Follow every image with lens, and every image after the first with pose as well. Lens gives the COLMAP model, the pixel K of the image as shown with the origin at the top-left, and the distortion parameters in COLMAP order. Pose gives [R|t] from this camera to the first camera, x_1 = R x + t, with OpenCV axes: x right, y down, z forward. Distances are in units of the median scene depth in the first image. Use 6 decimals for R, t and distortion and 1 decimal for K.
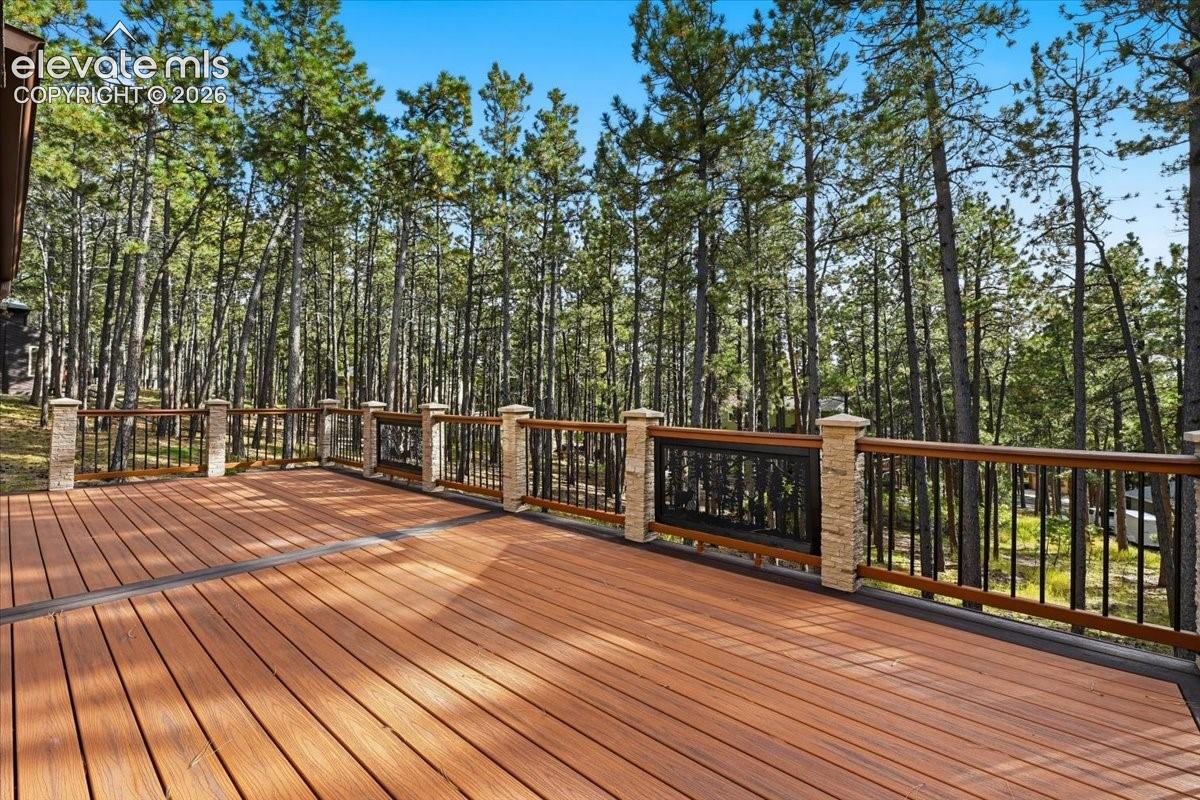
lens RADIAL K [[521.9, 0, 602.7], [0, 521.9, 396.7], [0, 0, 1]] dist [0.010852, 0.000216]
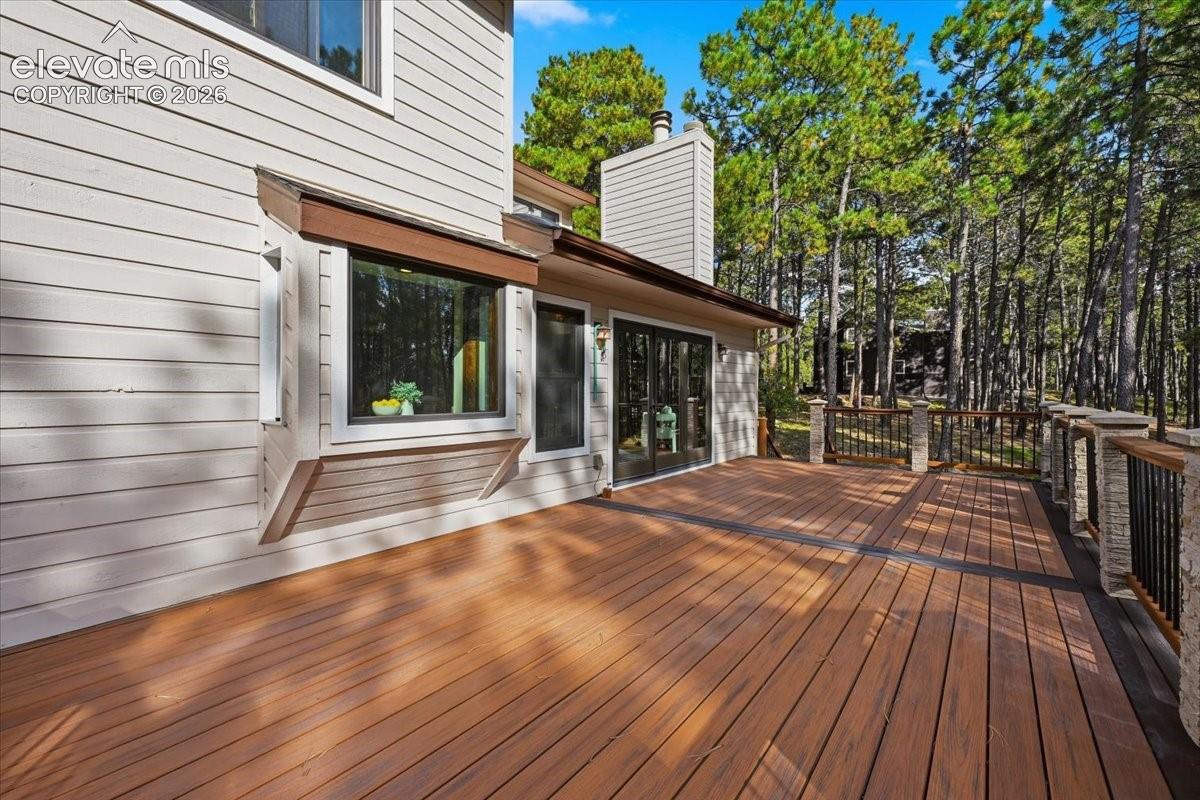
lens RADIAL K [[498.6, 0, 604.2], [0, 498.6, 391.0], [0, 0, 1]] dist [0.004374, -0.000613]
pose [[0.053316, -0.013754, -0.998483, 0.504826], [-0.003077, 0.999898, -0.013938, 0.002925], [0.998573, 0.003815, 0.053268, 0.561253]]
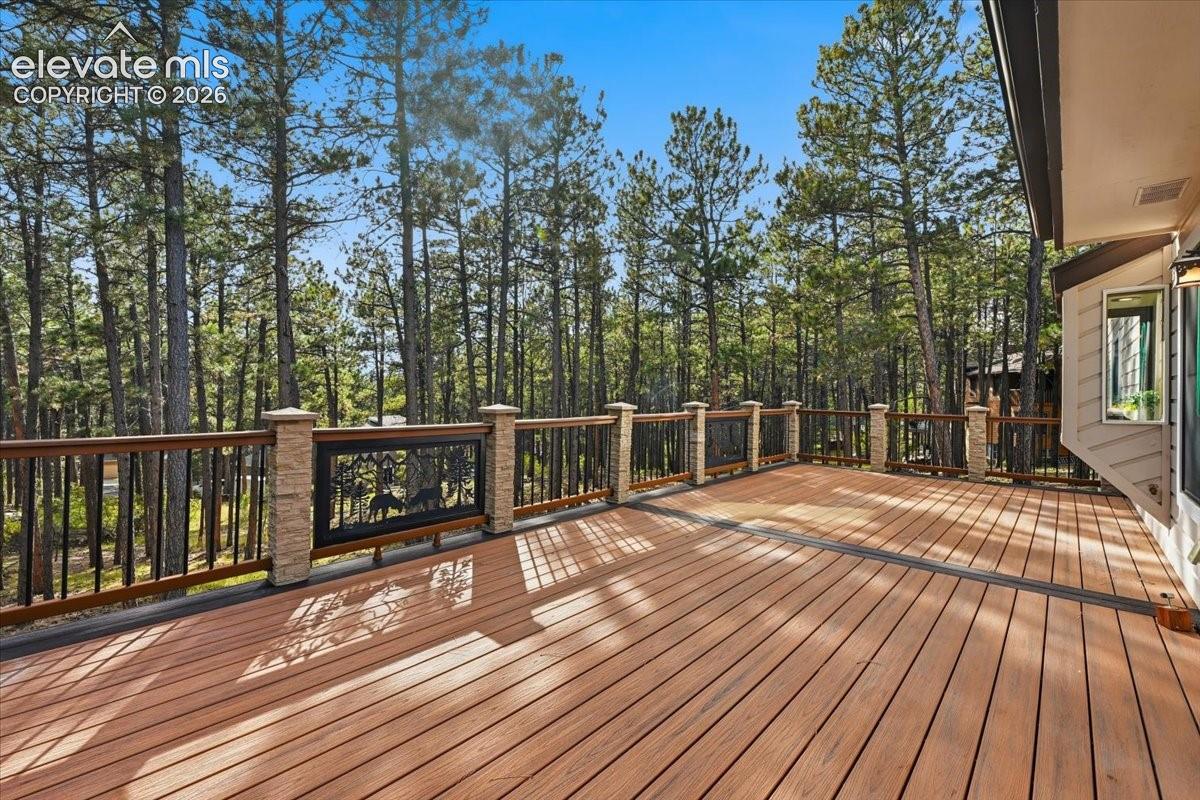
lens RADIAL K [[498.6, 0, 602.0], [0, 498.6, 392.7], [0, 0, 1]] dist [0.004374, -0.000613]
pose [[0.024670, -0.015048, 0.999582, -1.683616], [-0.009822, 0.999835, 0.015295, -0.029493], [-0.999647, -0.010196, 0.024518, 1.429626]]
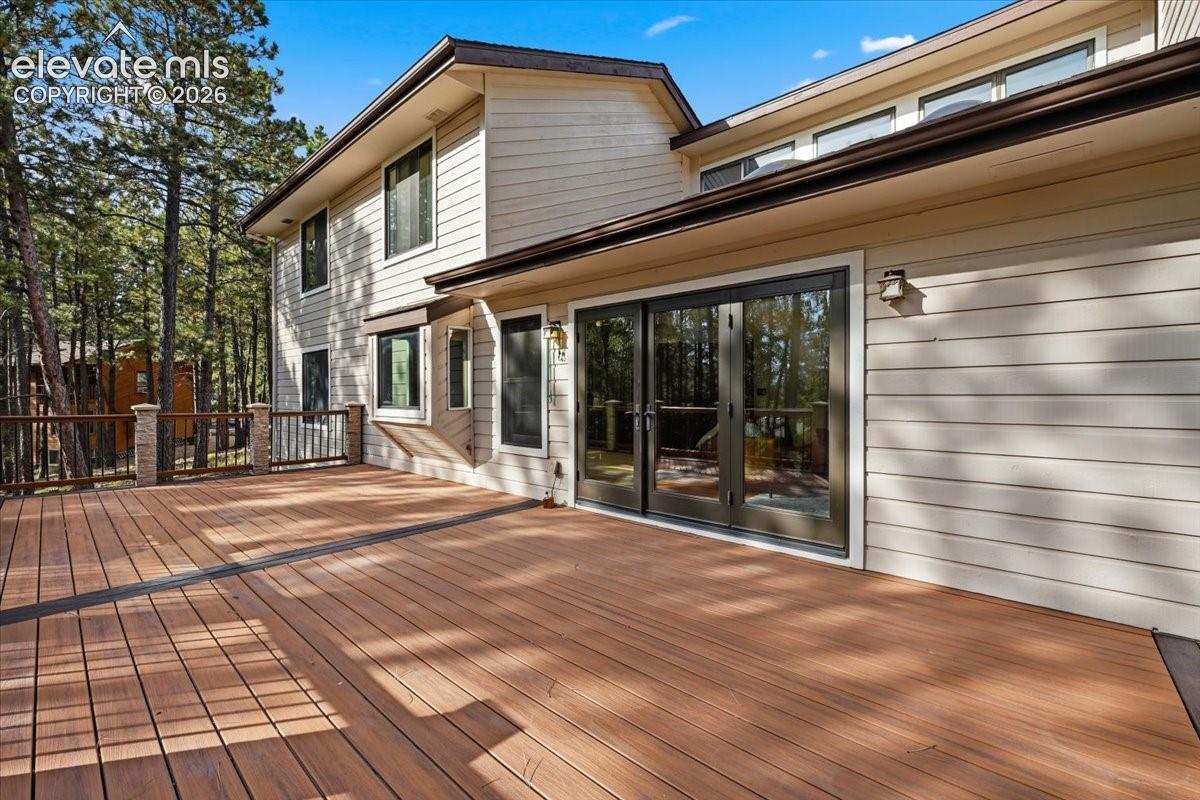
lens RADIAL K [[498.6, 0, 603.0], [0, 498.6, 398.0], [0, 0, 1]] dist [0.004374, -0.000613]
pose [[-0.999739, -0.016794, 0.015464, -1.144301], [-0.016719, 0.999848, 0.004989, -0.015562], [-0.015545, 0.004729, -0.999868, 2.030325]]
